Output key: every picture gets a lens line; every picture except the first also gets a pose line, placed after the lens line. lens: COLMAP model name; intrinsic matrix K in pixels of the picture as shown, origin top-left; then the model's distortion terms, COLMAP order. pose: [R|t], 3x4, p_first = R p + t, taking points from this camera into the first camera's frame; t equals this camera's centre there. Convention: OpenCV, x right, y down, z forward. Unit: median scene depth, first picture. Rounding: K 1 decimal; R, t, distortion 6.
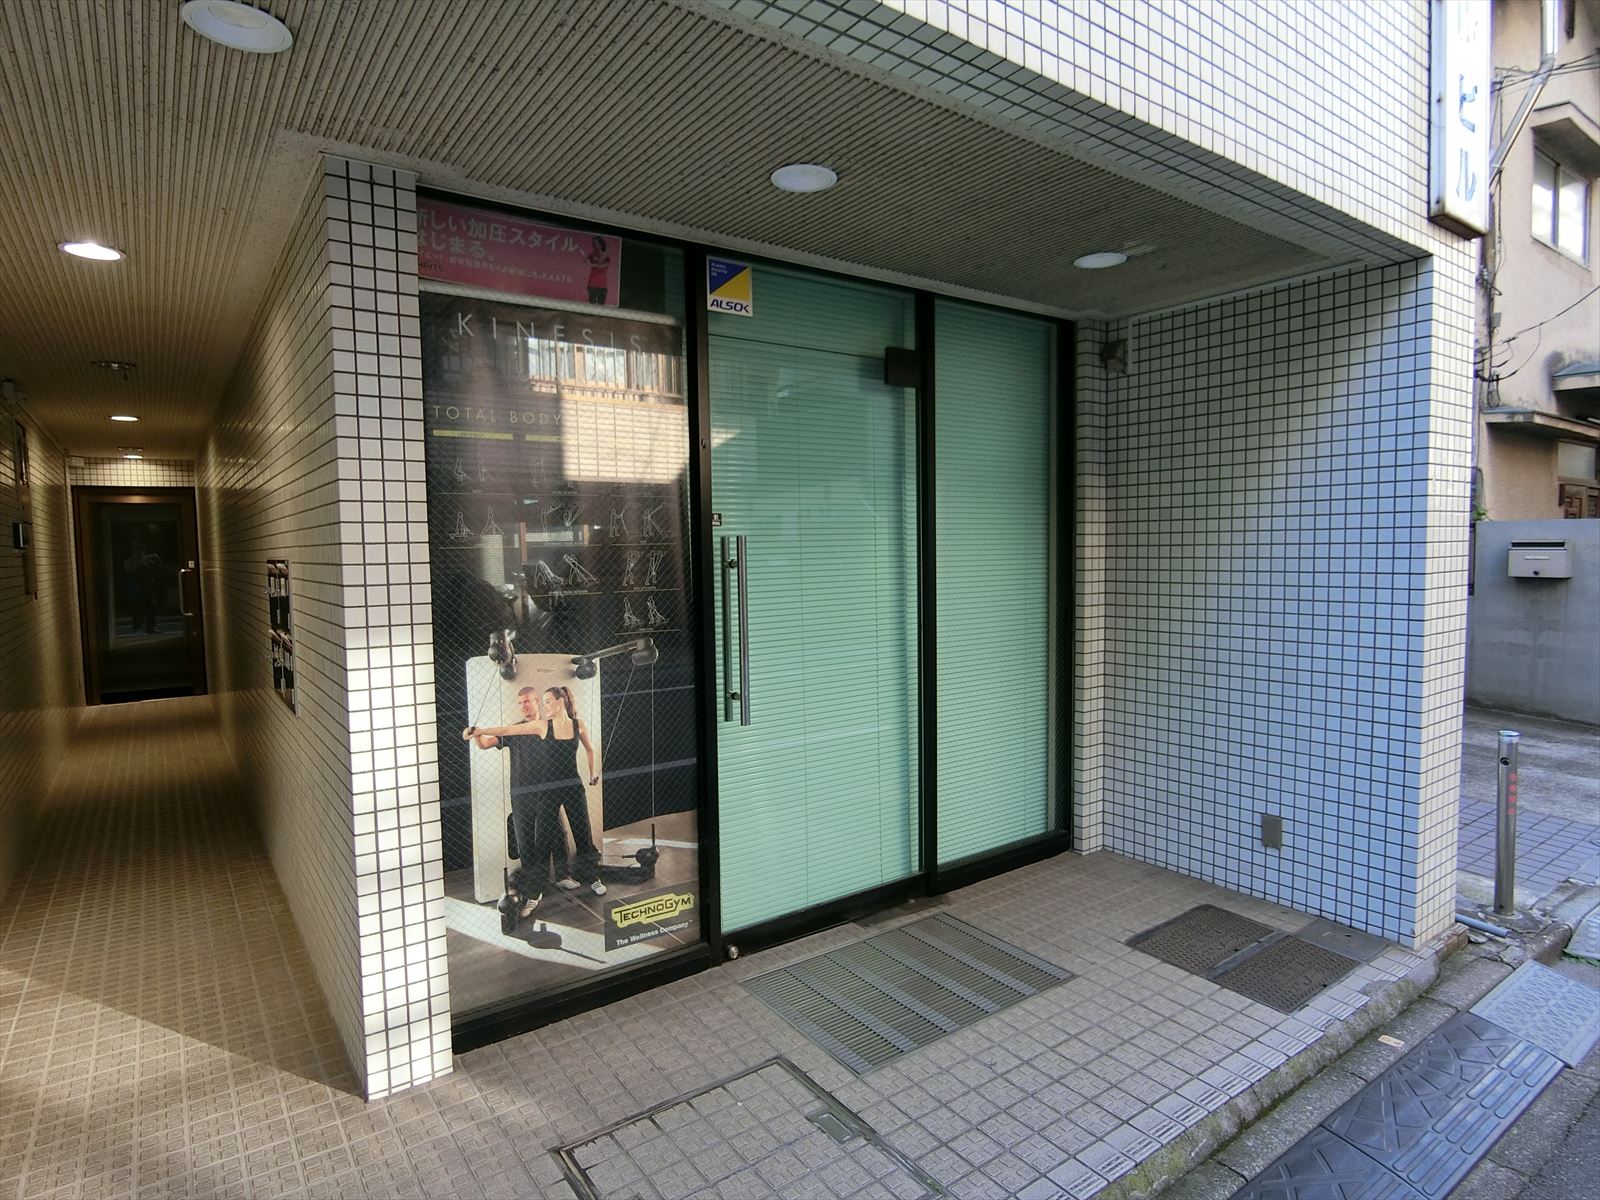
lens RADIAL K [[890.0, 0, 800.0], [0, 890.0, 600.0], [0, 0, 1]] dist [-0.016566, -0.000005]
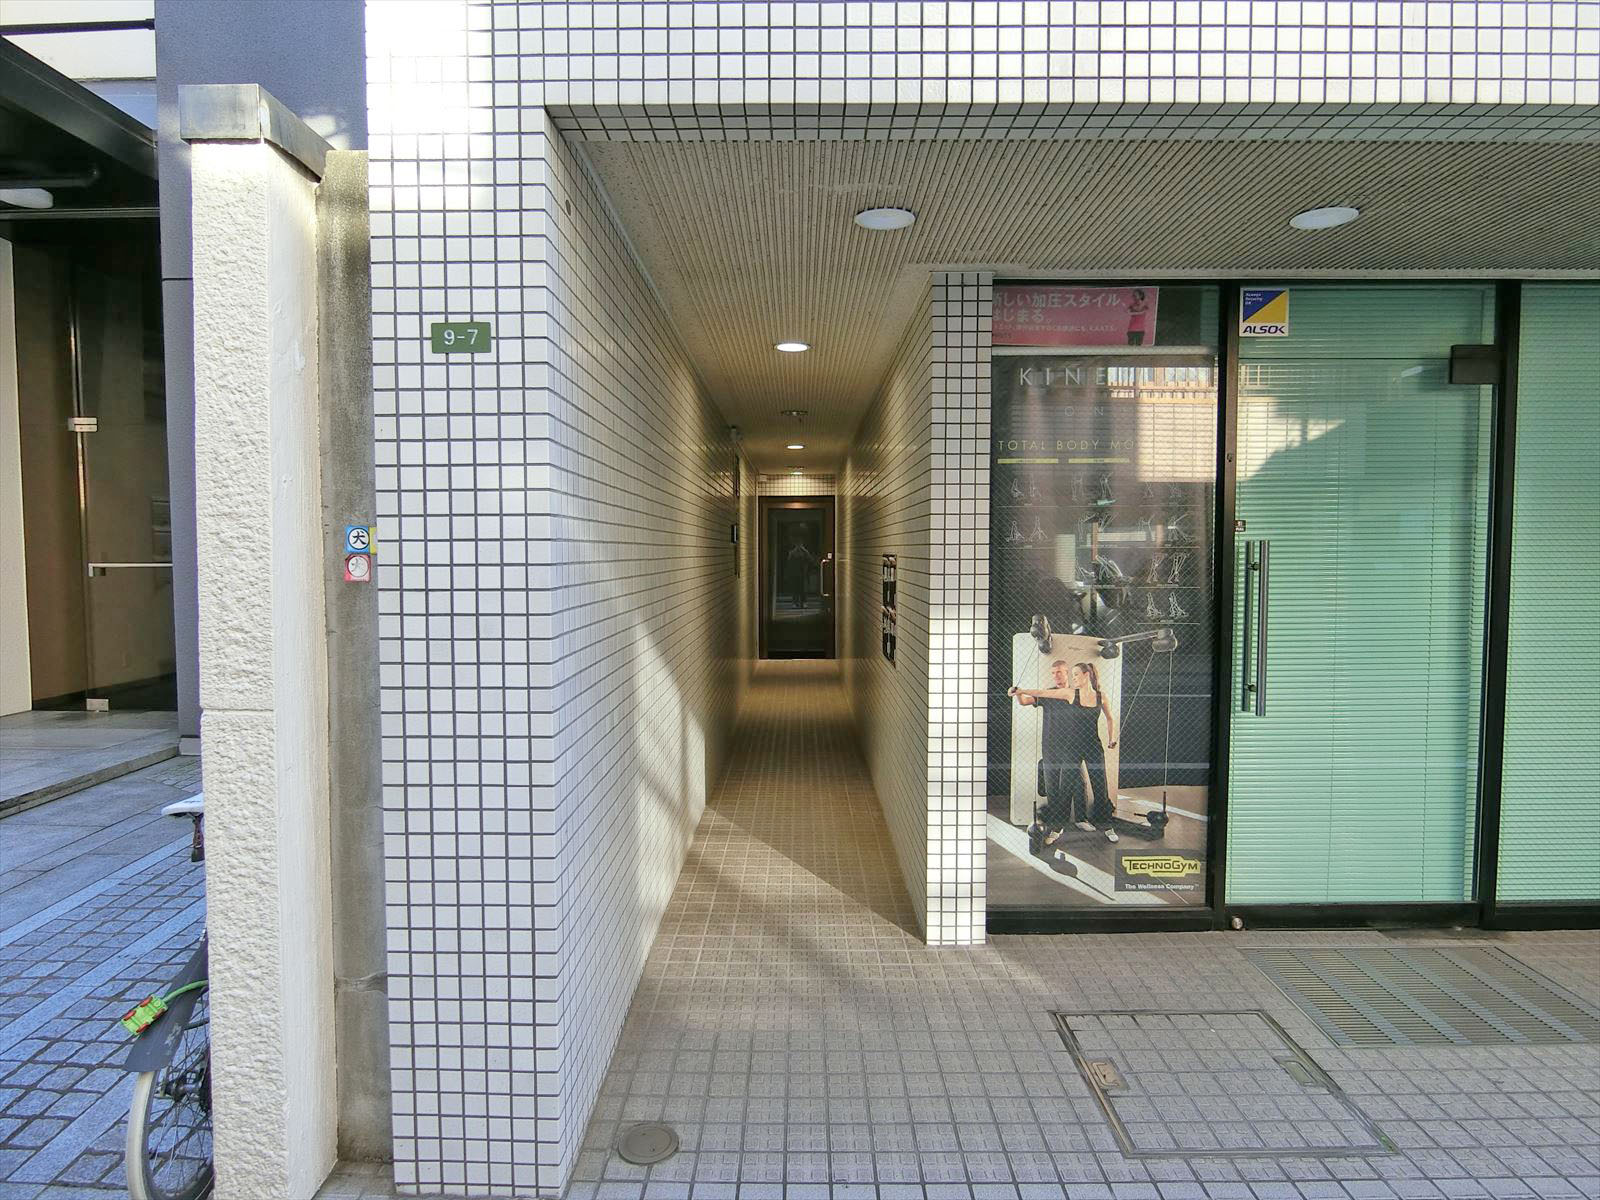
lens RADIAL K [[896.8, 0, 800.0], [0, 896.8, 600.0], [0, 0, 1]] dist [0.041236, -0.000240]
pose [[0.806984, 0.049842, -0.588466, 0.137914], [-0.049147, 0.998644, 0.017187, 0.009243], [0.588524, 0.015052, 0.808339, -0.237717]]
